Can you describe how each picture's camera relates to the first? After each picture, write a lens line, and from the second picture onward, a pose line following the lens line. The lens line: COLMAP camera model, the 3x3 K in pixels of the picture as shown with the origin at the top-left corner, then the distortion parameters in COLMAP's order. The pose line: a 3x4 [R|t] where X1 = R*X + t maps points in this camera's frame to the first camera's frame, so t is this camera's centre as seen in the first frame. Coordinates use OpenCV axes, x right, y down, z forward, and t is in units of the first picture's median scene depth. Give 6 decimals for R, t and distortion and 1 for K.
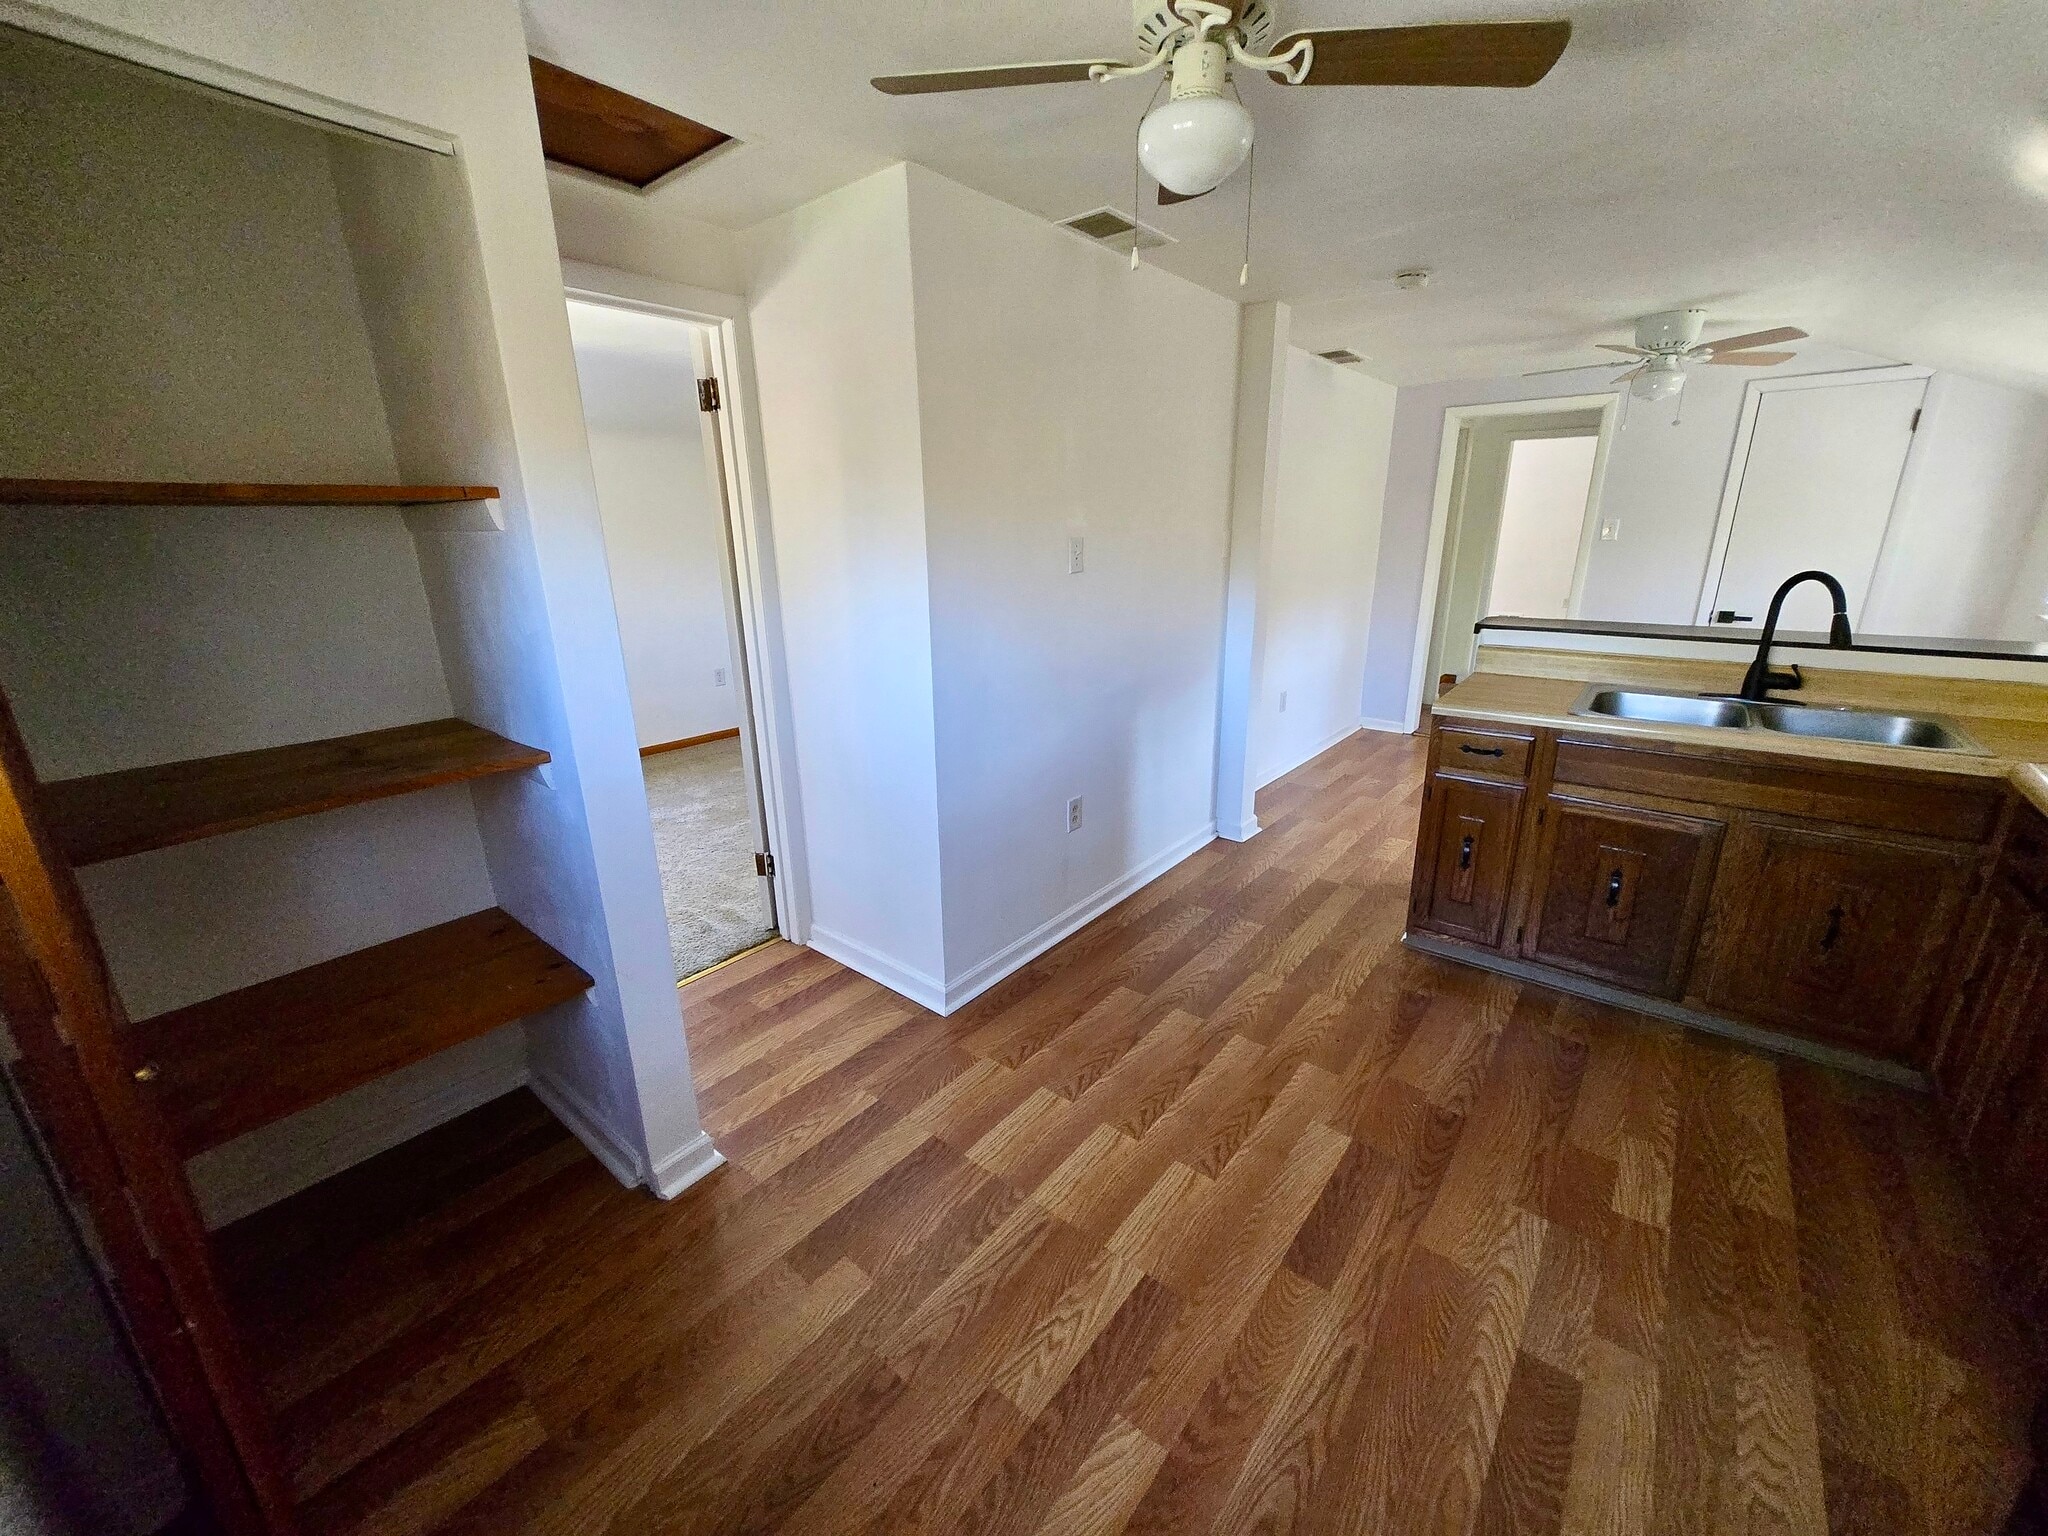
lens RADIAL K [[803.6, 0, 1024.0], [0, 803.6, 768.0], [0, 0, 1]] dist [-0.000209, -0.000074]
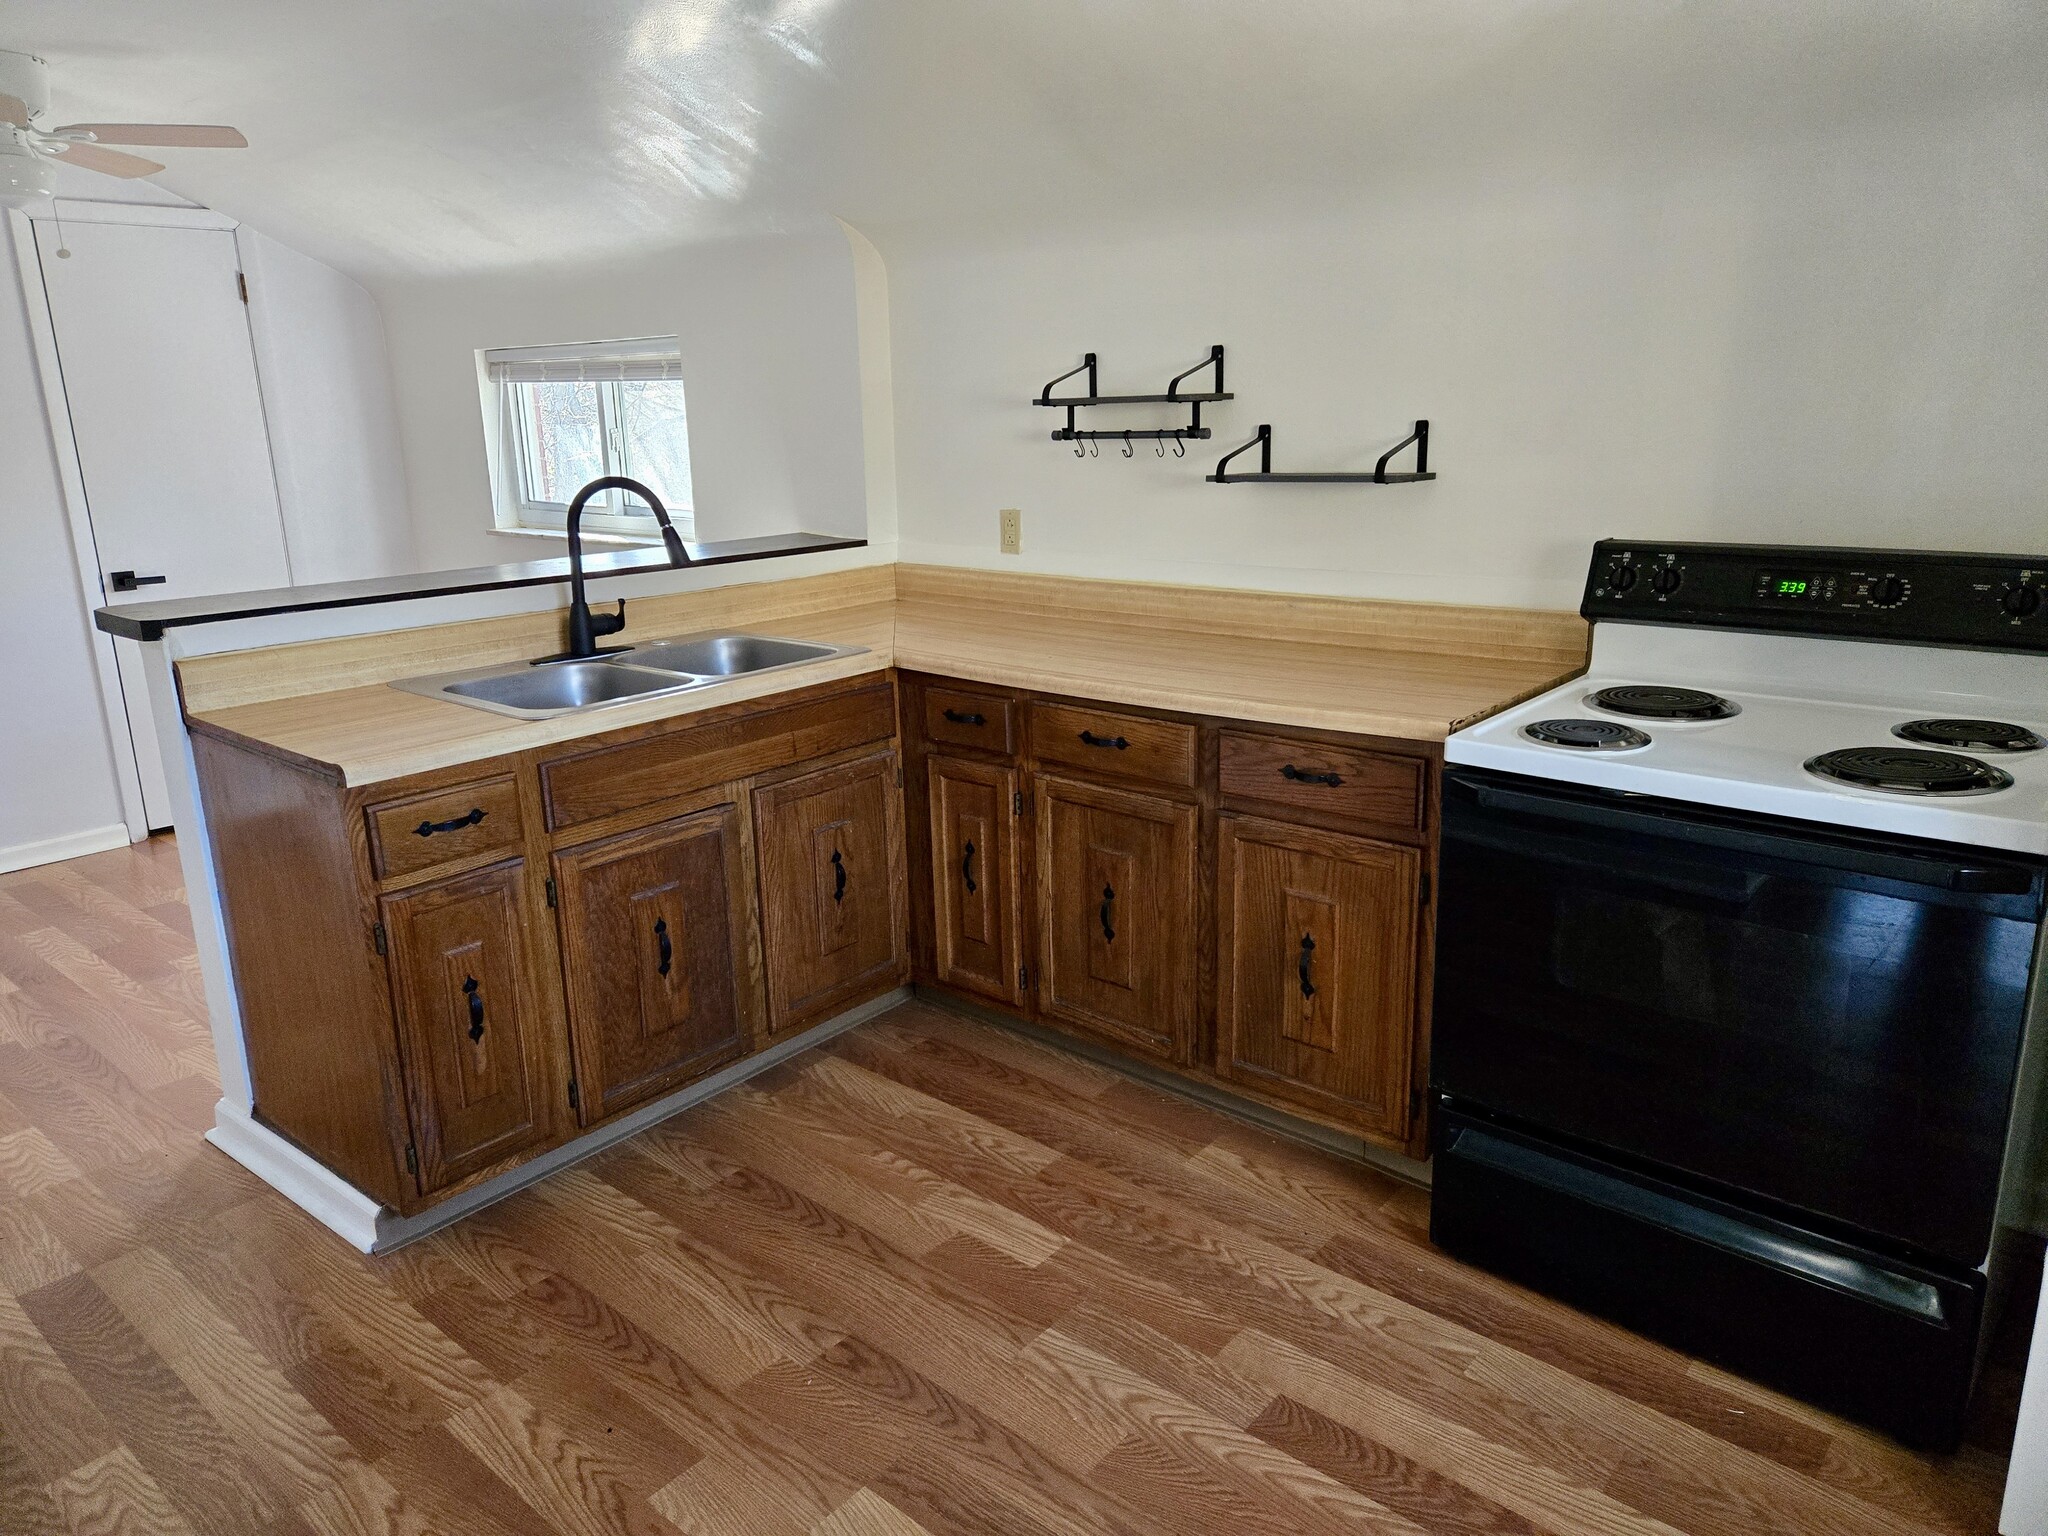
lens RADIAL K [[1367.9, 0, 1024.0], [0, 1367.9, 768.0], [0, 0, 1]] dist [0.040580, -0.000351]
pose [[0.015469, -0.238907, 0.970919, -0.389094], [0.309979, 0.924340, 0.222506, -0.172685], [-0.950618, 0.297523, 0.088355, 0.643605]]
